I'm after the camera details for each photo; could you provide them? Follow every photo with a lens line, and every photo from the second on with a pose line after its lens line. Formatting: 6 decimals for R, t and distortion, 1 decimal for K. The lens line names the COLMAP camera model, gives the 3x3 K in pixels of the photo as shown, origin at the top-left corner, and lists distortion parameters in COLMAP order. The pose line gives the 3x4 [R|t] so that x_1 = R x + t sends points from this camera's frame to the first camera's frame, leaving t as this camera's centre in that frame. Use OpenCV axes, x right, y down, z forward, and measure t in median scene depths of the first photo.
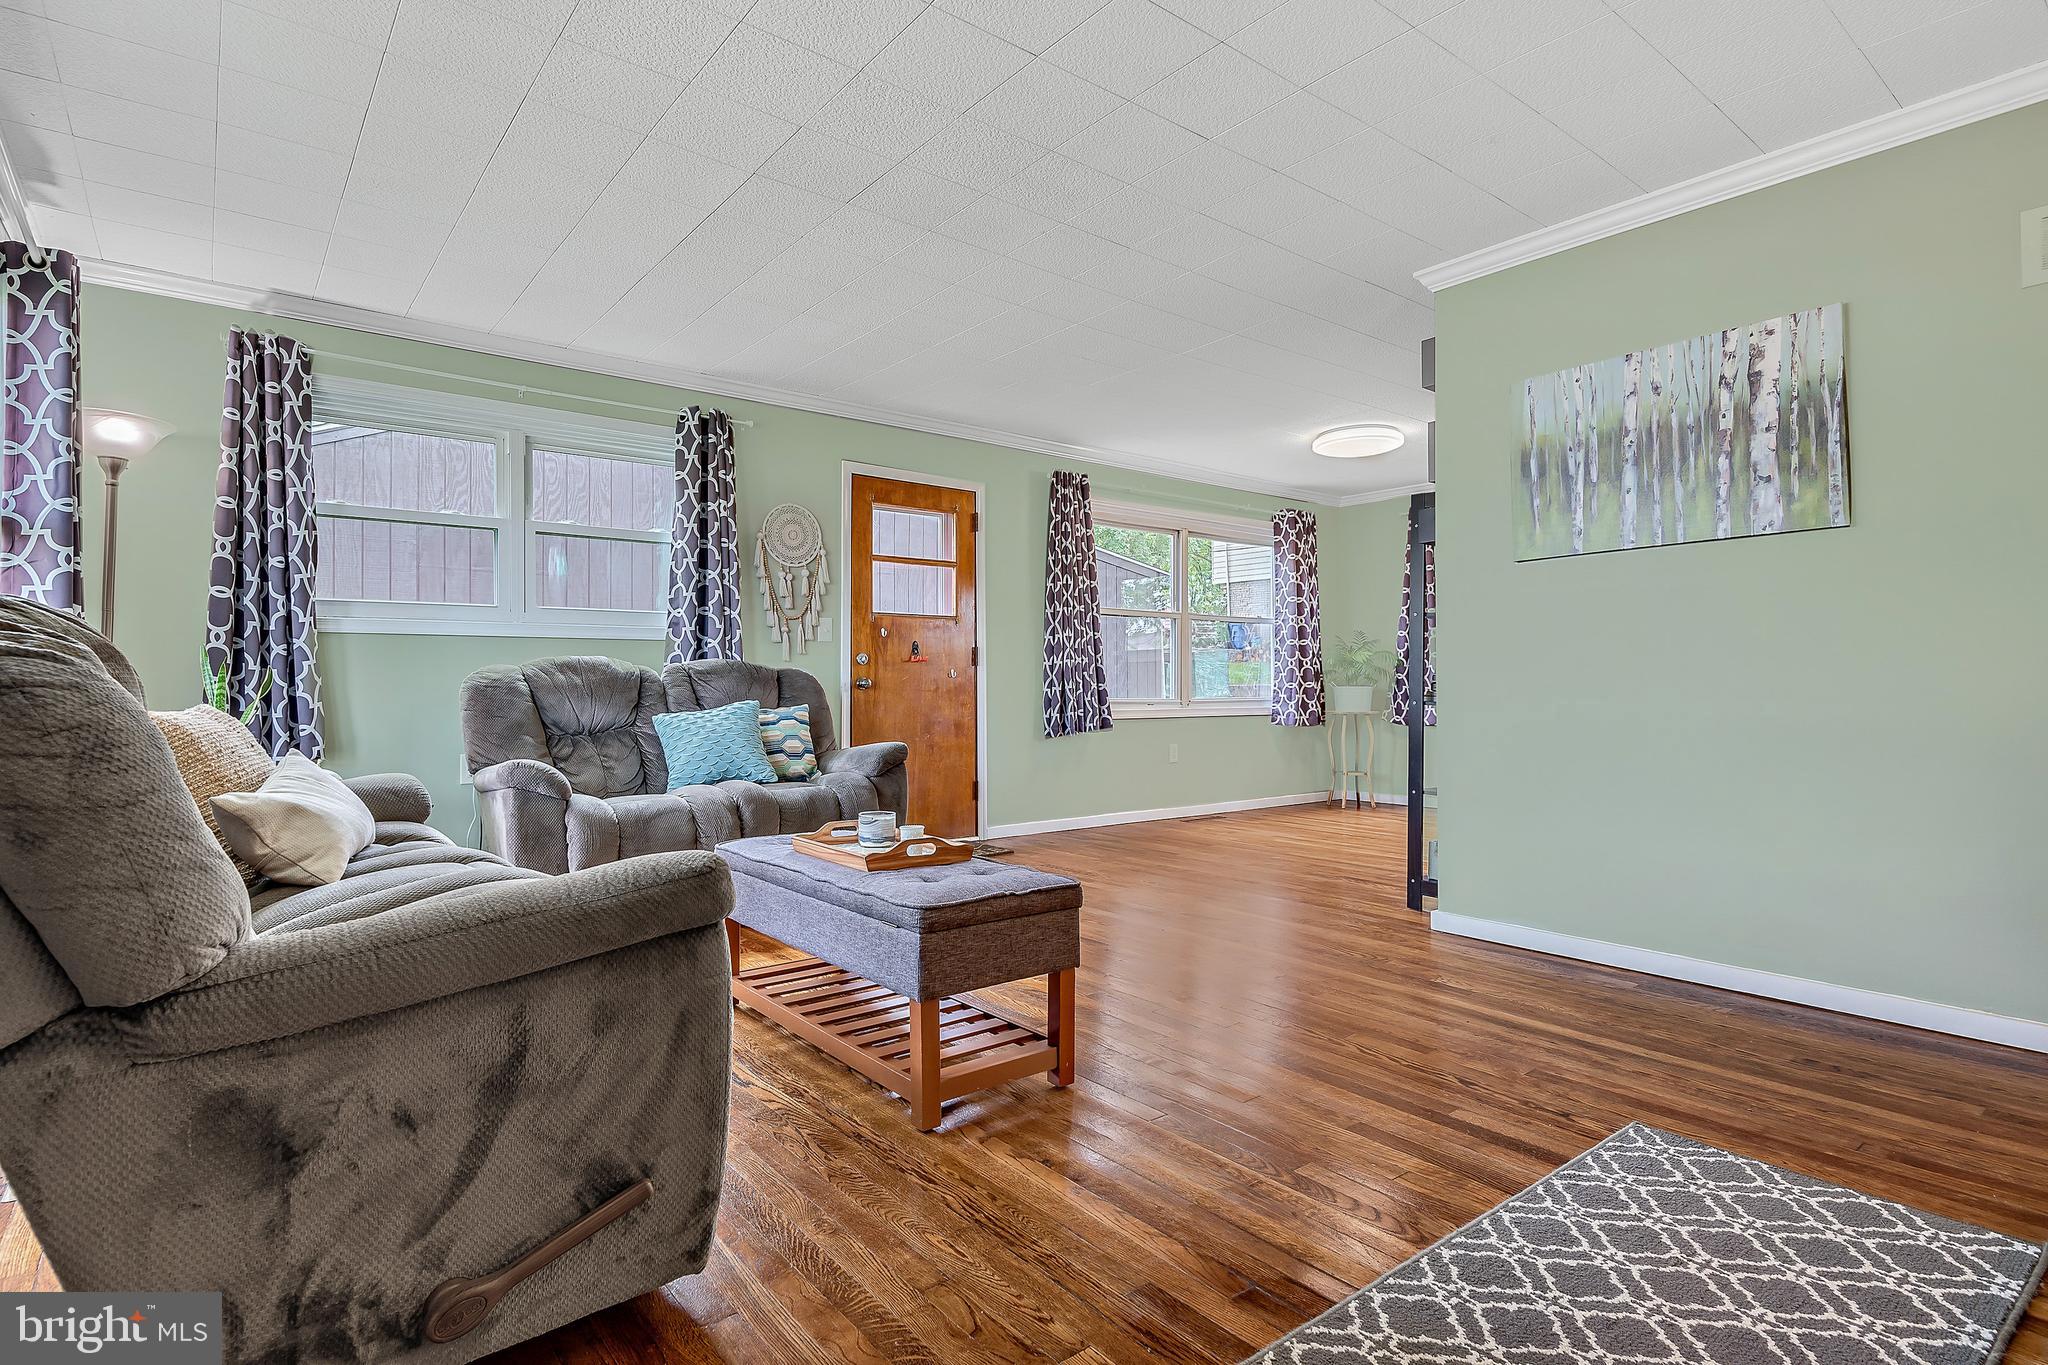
lens RADIAL K [[1030.6, 0, 1032.6], [0, 1030.6, 670.3], [0, 0, 1]] dist [0.041125, -0.024854]
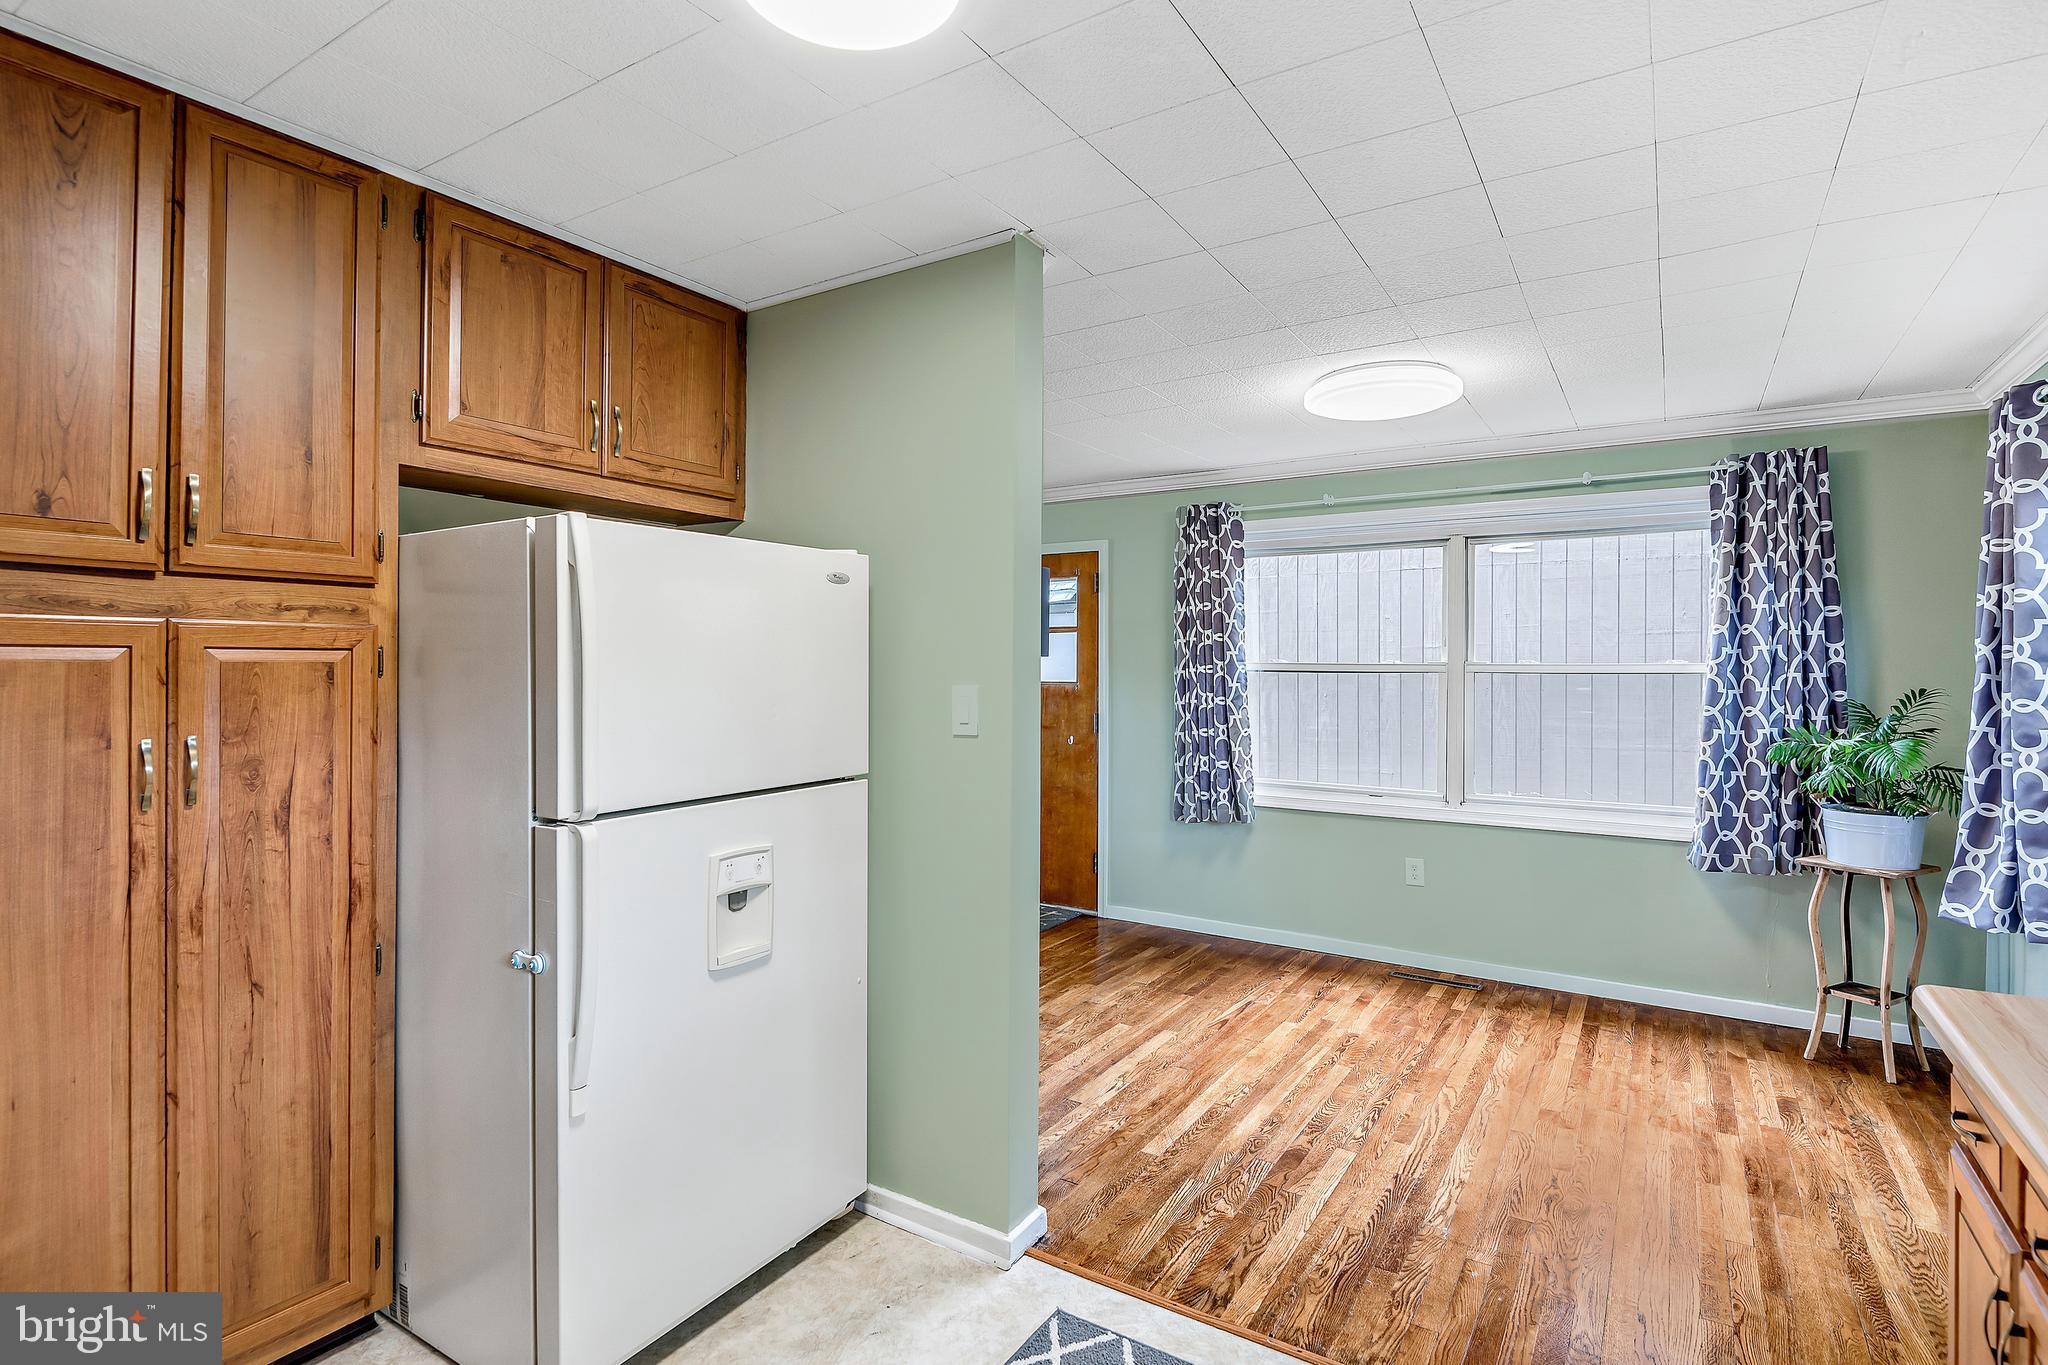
lens RADIAL K [[1013.0, 0, 1002.0], [0, 1013.0, 657.3], [0, 0, 1]] dist [0.000192, 0.000144]
pose [[0.312237, -0.006988, -0.949979, 0.929591], [0.013269, 0.999907, -0.002994, -0.083644], [0.949912, -0.011671, 0.312300, 0.710563]]
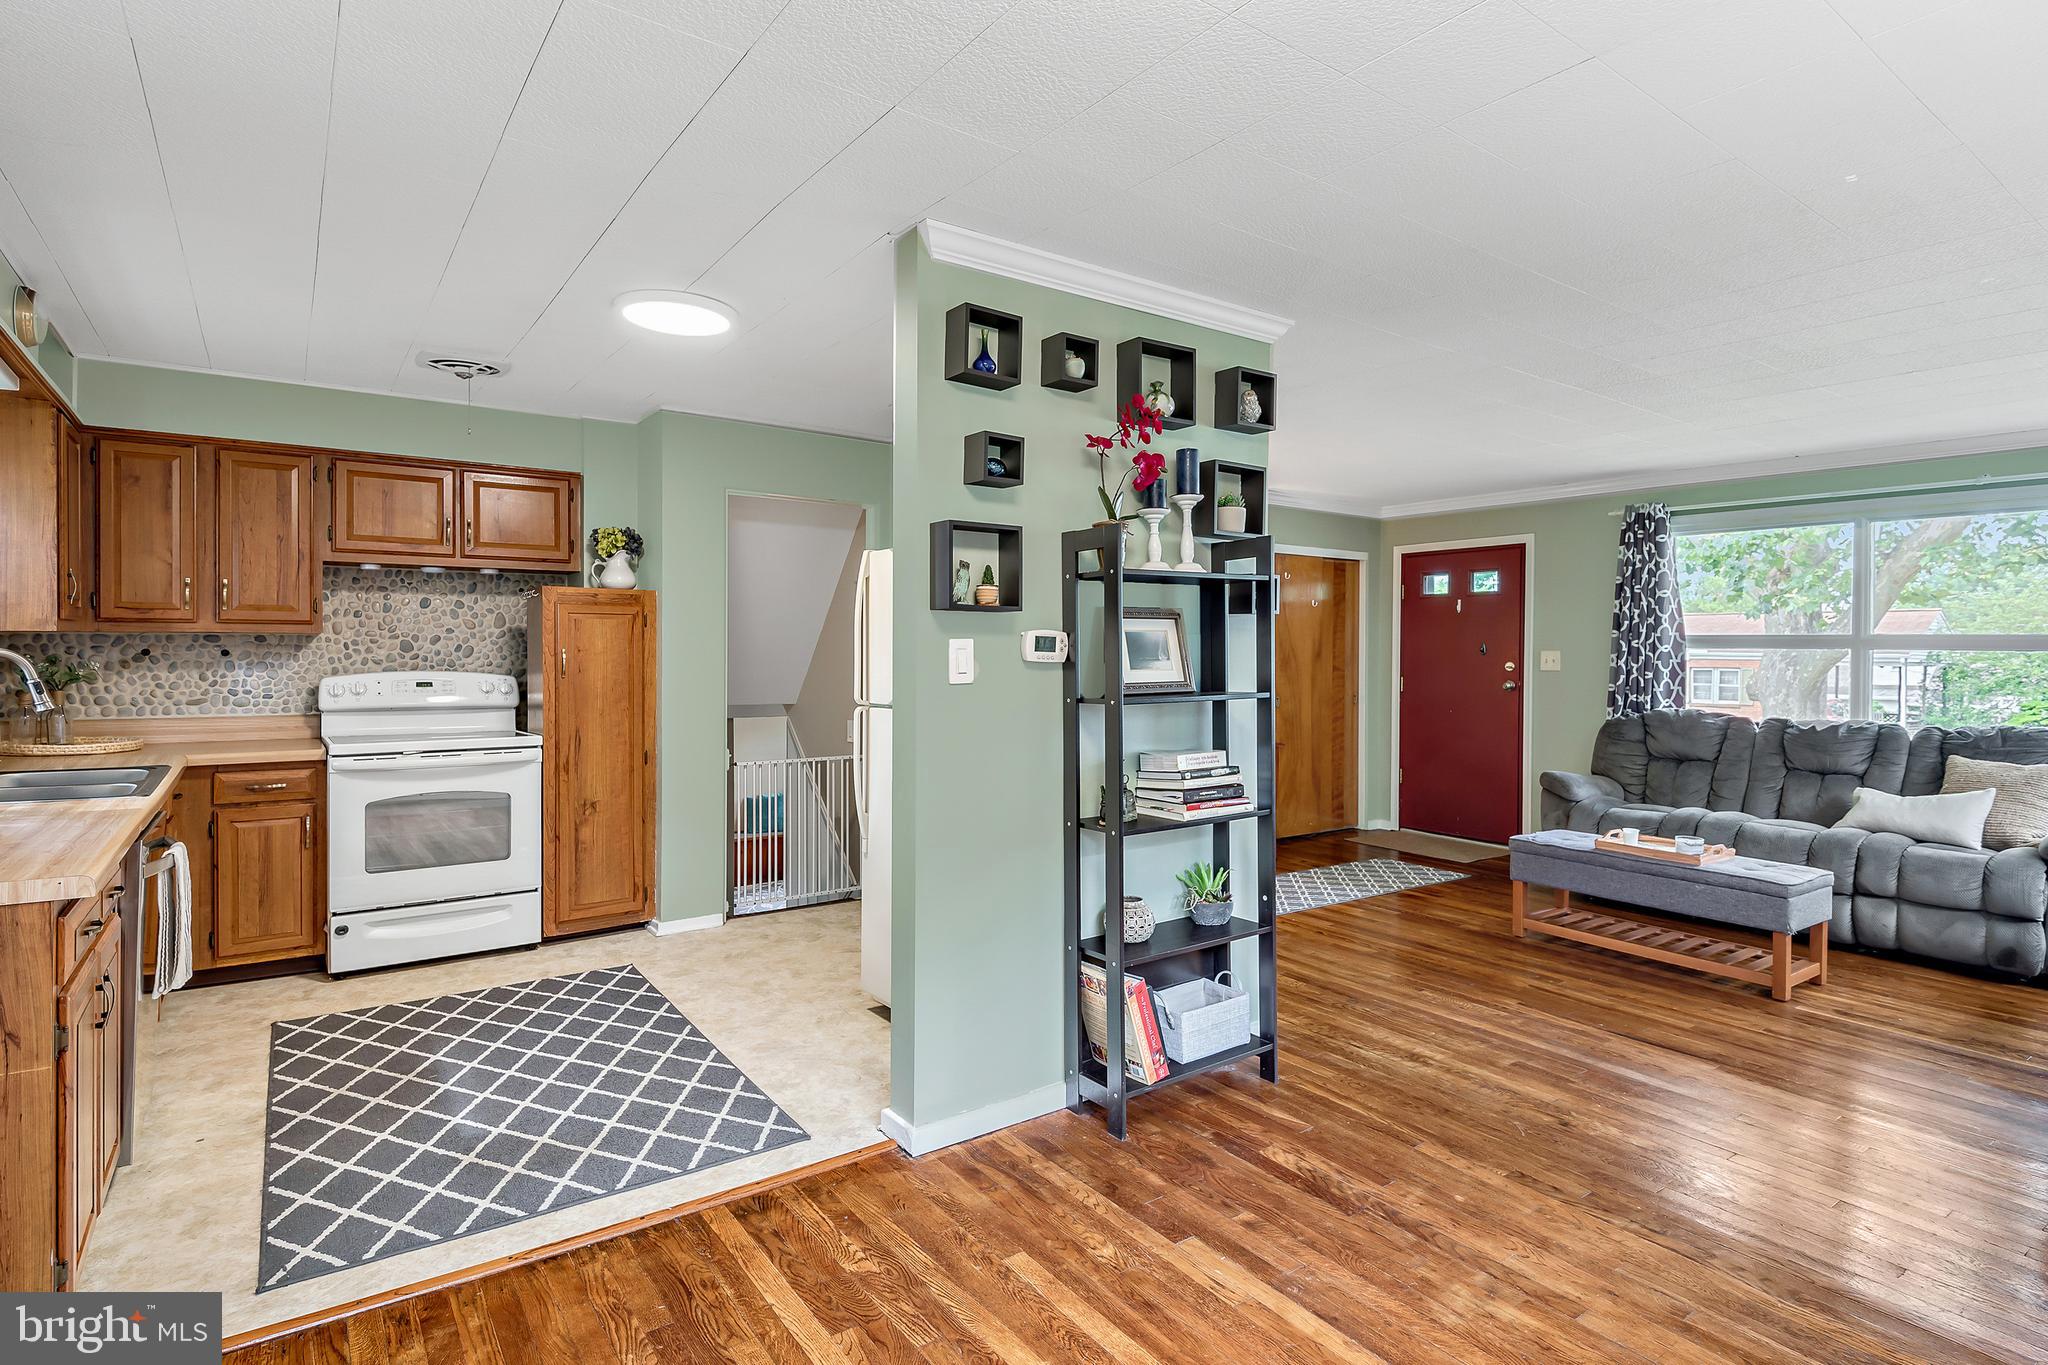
lens RADIAL K [[1034.4, 0, 1040.6], [0, 1034.4, 659.2], [0, 0, 1]] dist [0.011029, -0.017134]
pose [[-0.999143, -0.008080, 0.040588, 0.400062], [-0.008310, 0.999950, -0.005489, -0.058932], [-0.040542, -0.005822, -0.999161, 1.388233]]
